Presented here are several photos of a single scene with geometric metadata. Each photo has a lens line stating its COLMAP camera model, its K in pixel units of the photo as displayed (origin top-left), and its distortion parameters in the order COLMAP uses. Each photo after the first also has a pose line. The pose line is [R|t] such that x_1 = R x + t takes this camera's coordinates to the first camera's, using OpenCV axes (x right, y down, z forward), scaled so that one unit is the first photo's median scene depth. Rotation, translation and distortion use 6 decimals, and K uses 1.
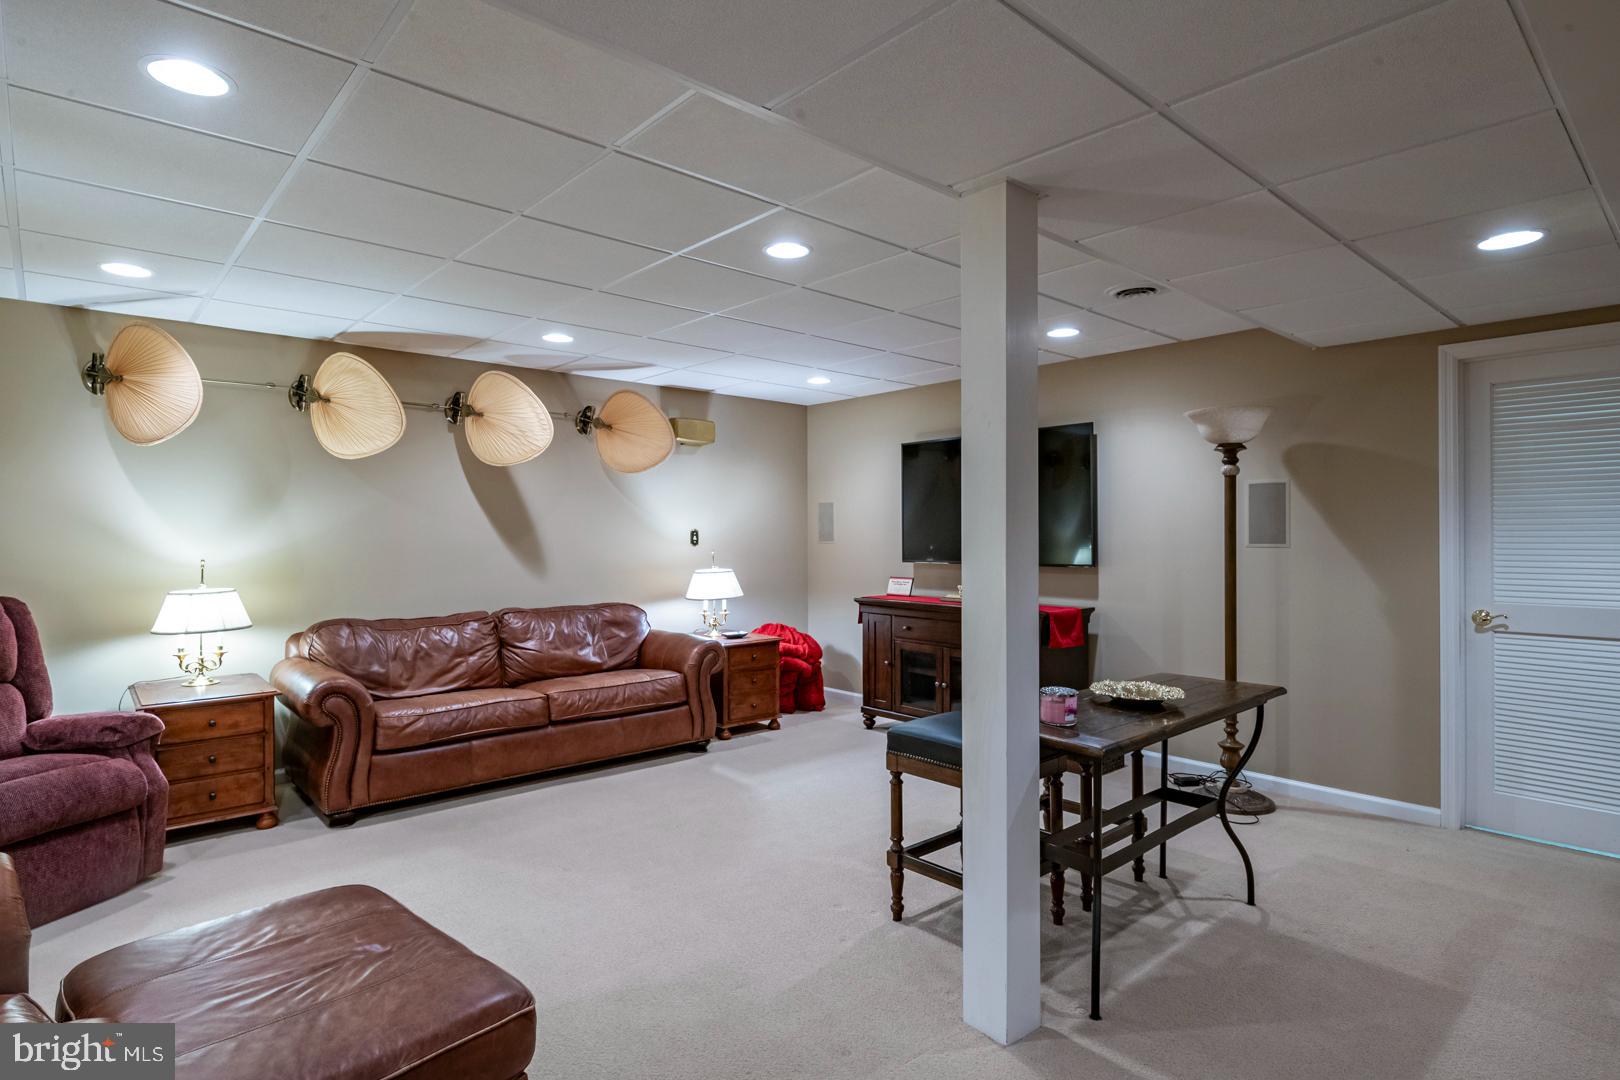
lens RADIAL K [[840.8, 0, 807.8], [0, 840.8, 541.5], [0, 0, 1]] dist [0.002167, -0.002064]
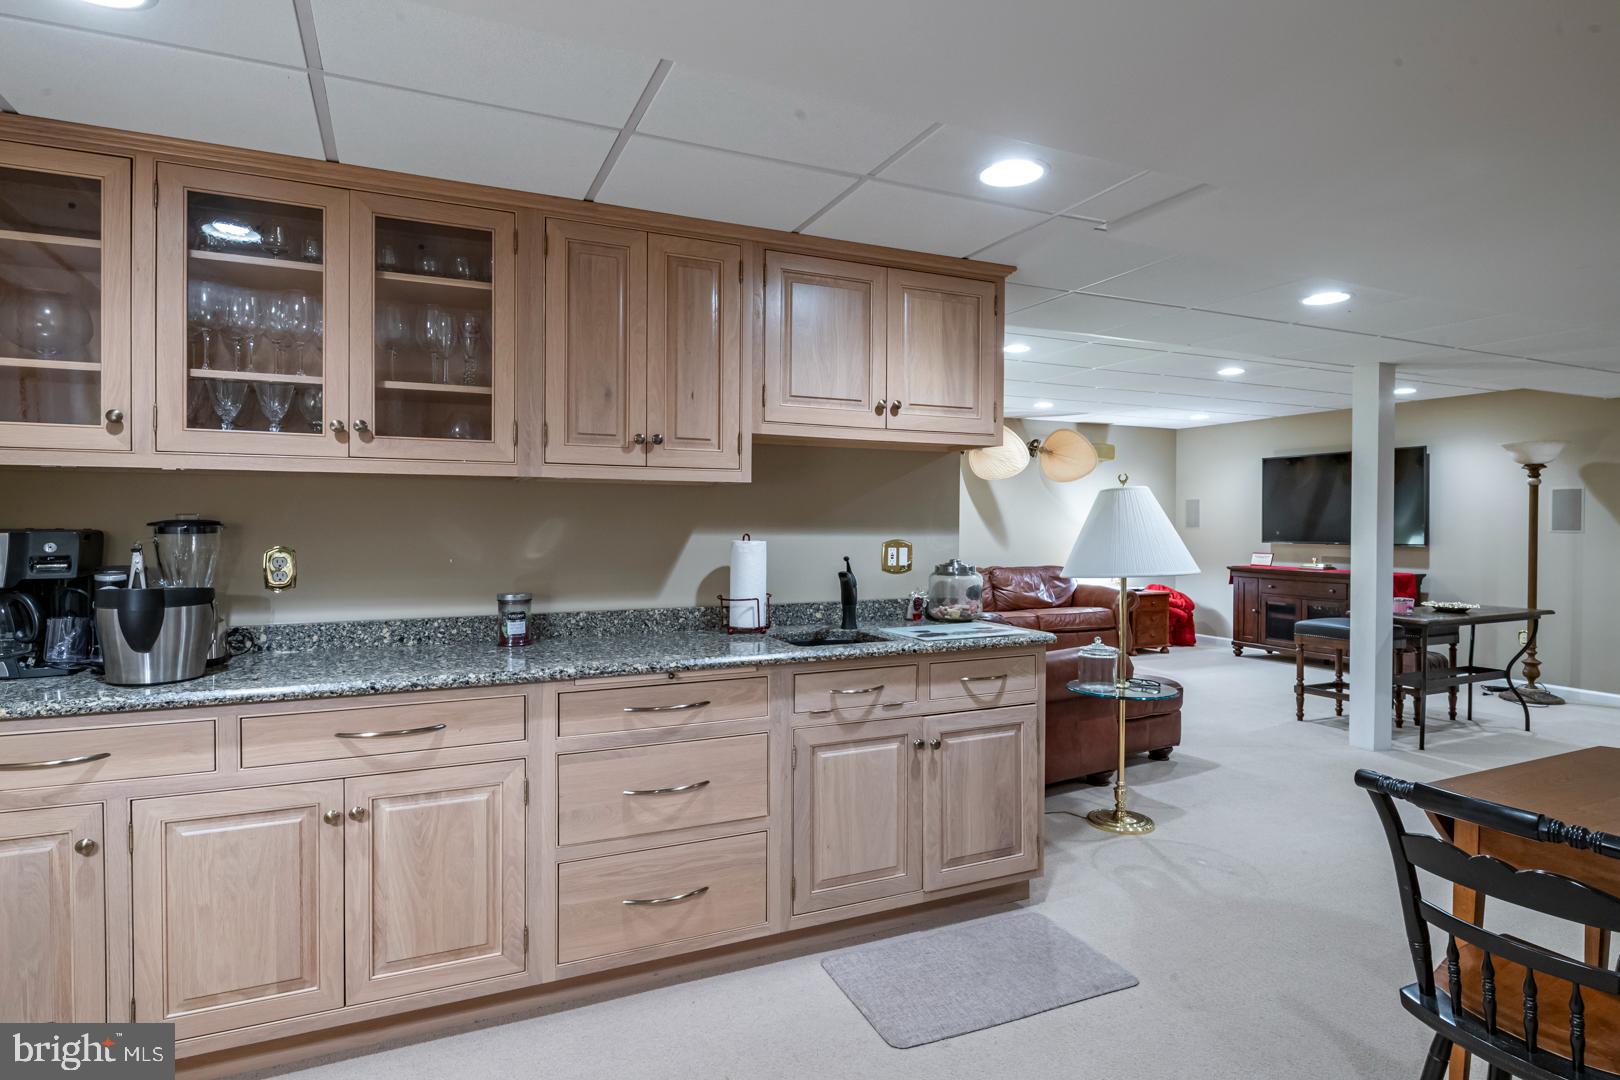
lens RADIAL K [[817.2, 0, 762.9], [0, 817.2, 532.7], [0, 0, 1]] dist [-0.013294, -0.001015]
pose [[0.935687, 0.010966, -0.352661, -0.226607], [-0.009459, 0.999937, 0.005997, 0.009538], [0.352705, -0.002276, 0.935732, -0.677781]]
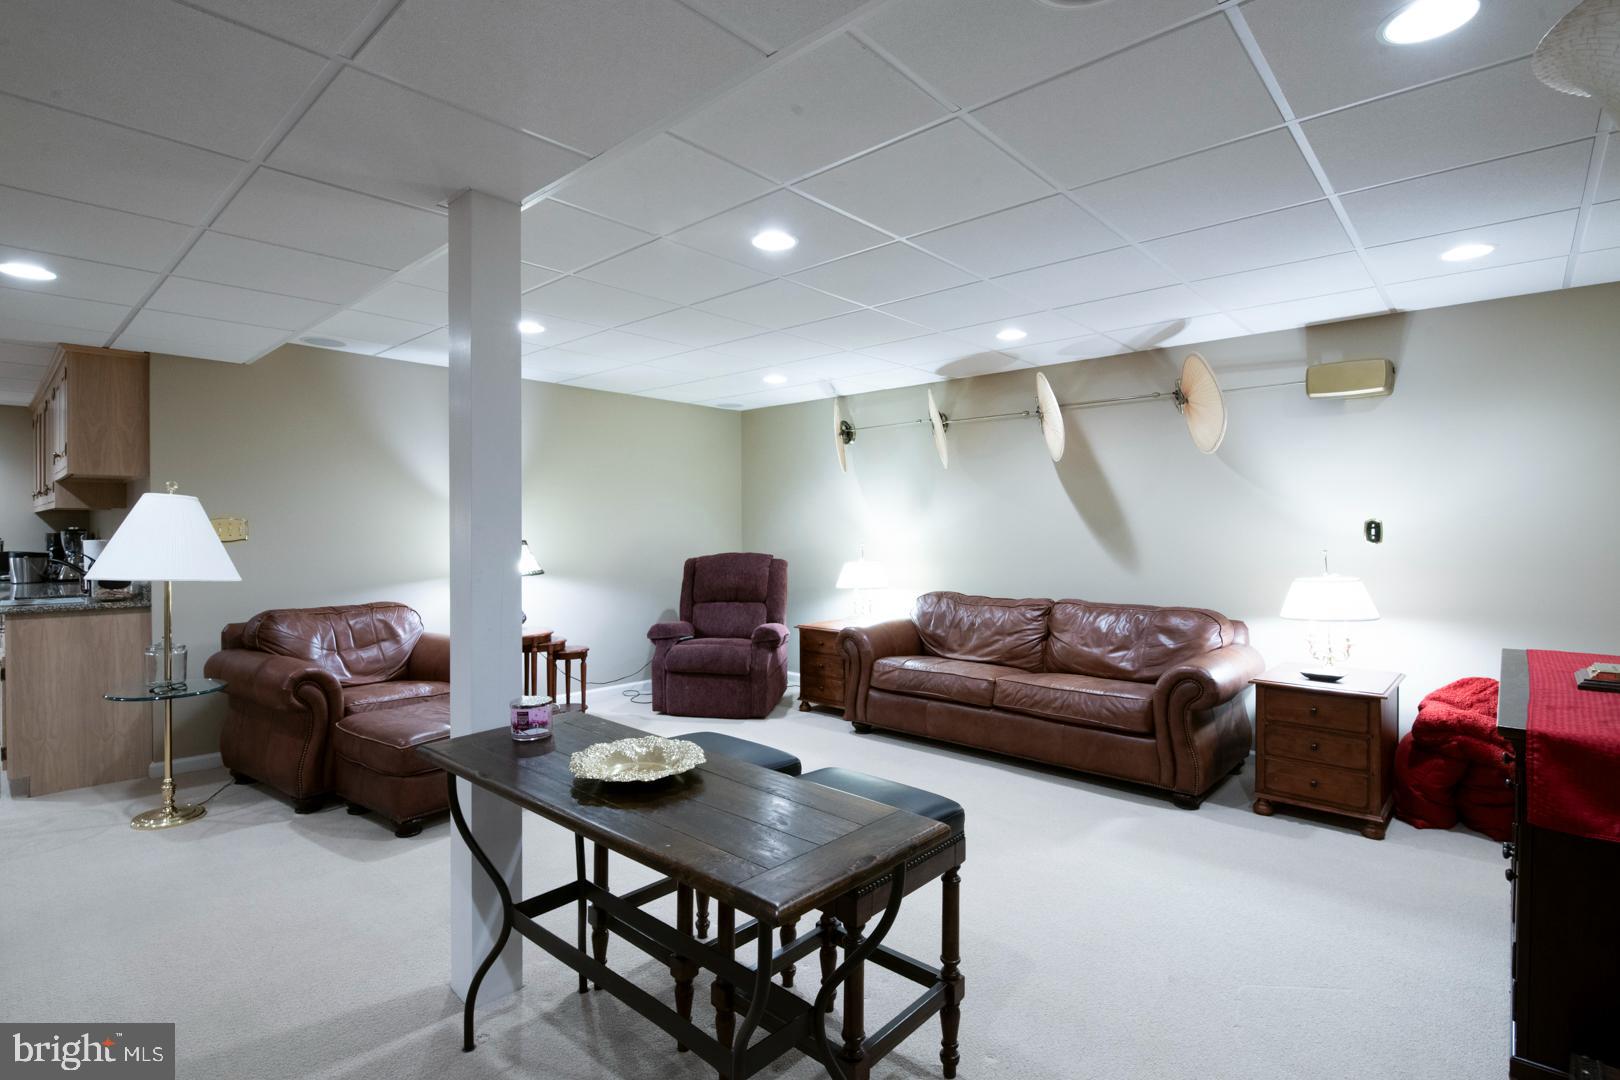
lens RADIAL K [[779.6, 0, 815.5], [0, 779.6, 536.7], [0, 0, 1]] dist [-0.003463, -0.000470]
pose [[0.090828, 0.008844, -0.995827, 0.572779], [-0.006001, 0.999947, 0.008333, -0.003150], [0.995849, 0.005219, 0.090876, 0.614190]]
